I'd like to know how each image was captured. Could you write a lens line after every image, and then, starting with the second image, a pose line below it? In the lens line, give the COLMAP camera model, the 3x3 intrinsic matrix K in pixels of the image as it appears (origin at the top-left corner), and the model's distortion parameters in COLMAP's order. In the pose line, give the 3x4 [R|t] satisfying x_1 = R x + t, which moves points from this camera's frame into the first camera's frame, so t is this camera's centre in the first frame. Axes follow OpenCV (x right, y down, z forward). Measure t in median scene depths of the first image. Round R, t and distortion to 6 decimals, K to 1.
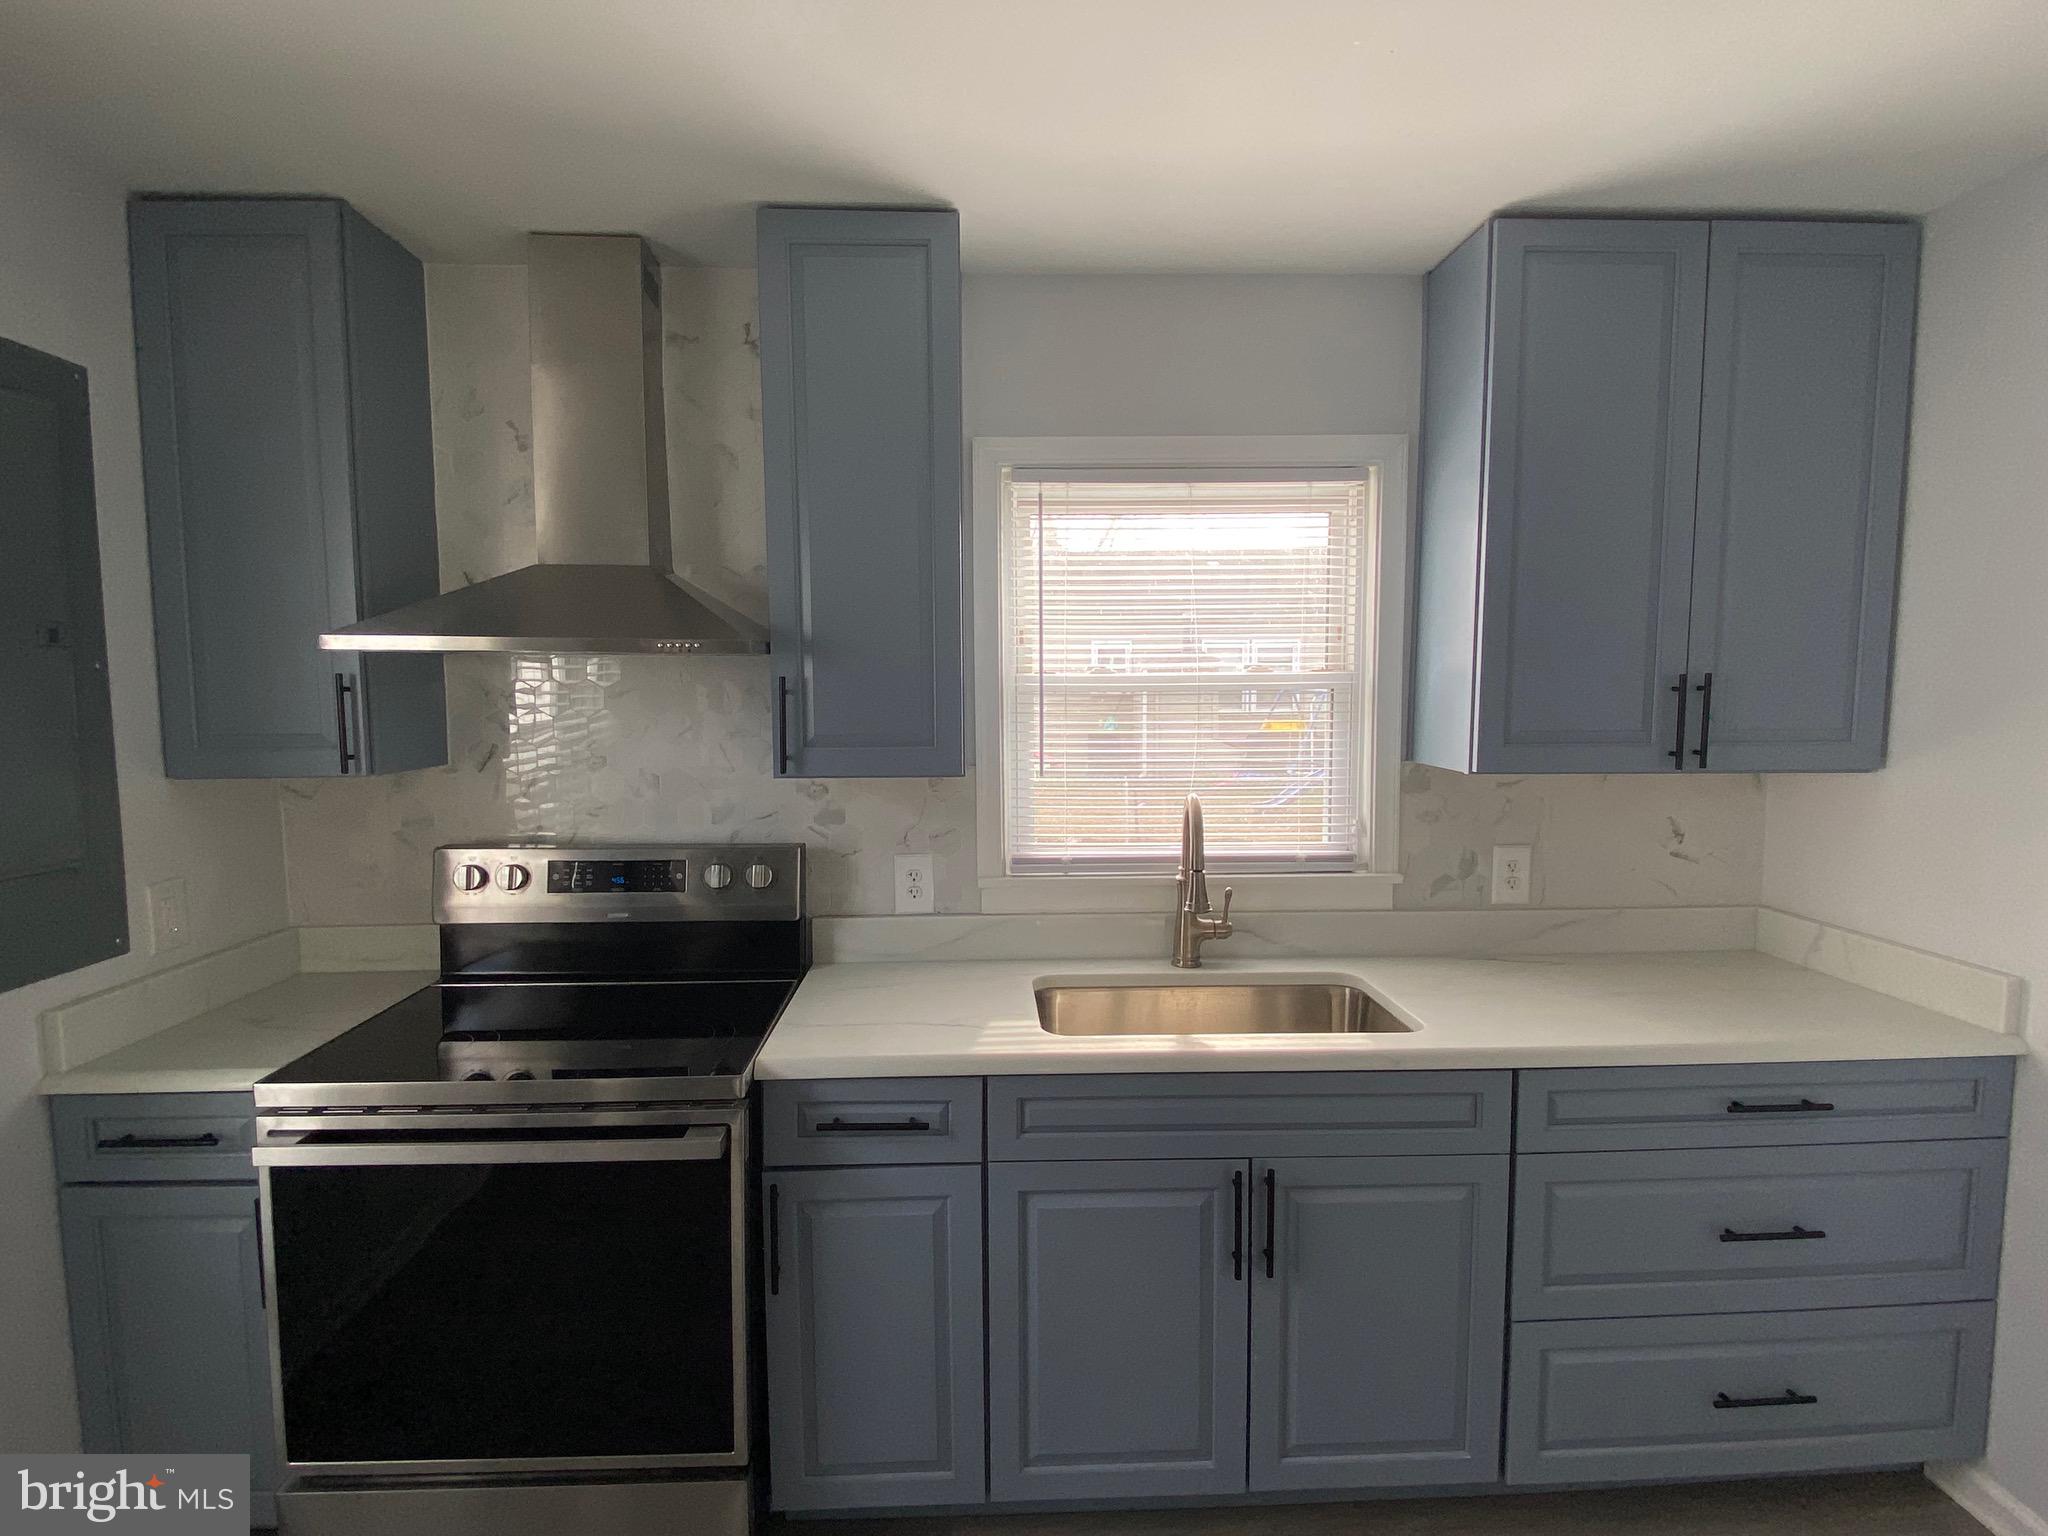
lens RADIAL K [[1037.2, 0, 1022.5], [0, 1037.2, 762.5], [0, 0, 1]] dist [0.012621, -0.015660]
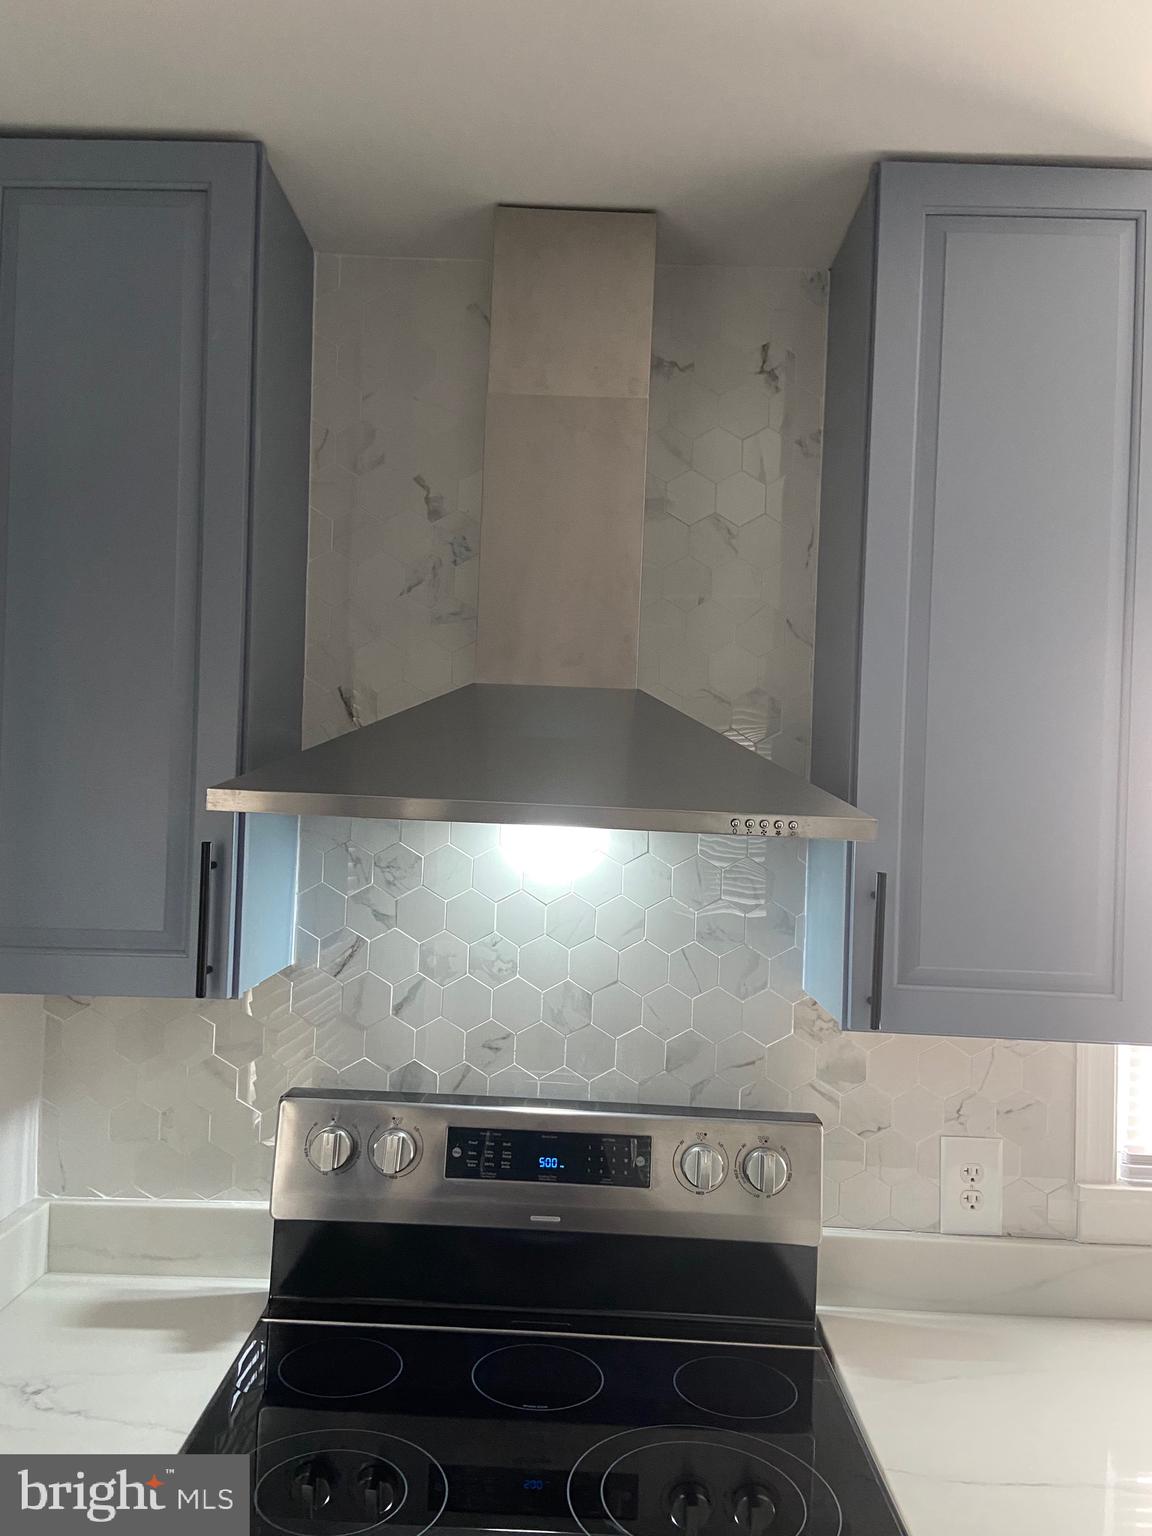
lens RADIAL K [[1145.1, 0, 563.5], [0, 1145.1, 780.6], [0, 0, 1]] dist [0.059746, -0.011245]
pose [[0.996916, 0.039421, -0.067858, -0.364211], [-0.045502, 0.994854, -0.090530, -0.064253], [0.063940, 0.093338, 0.993579, 0.278032]]
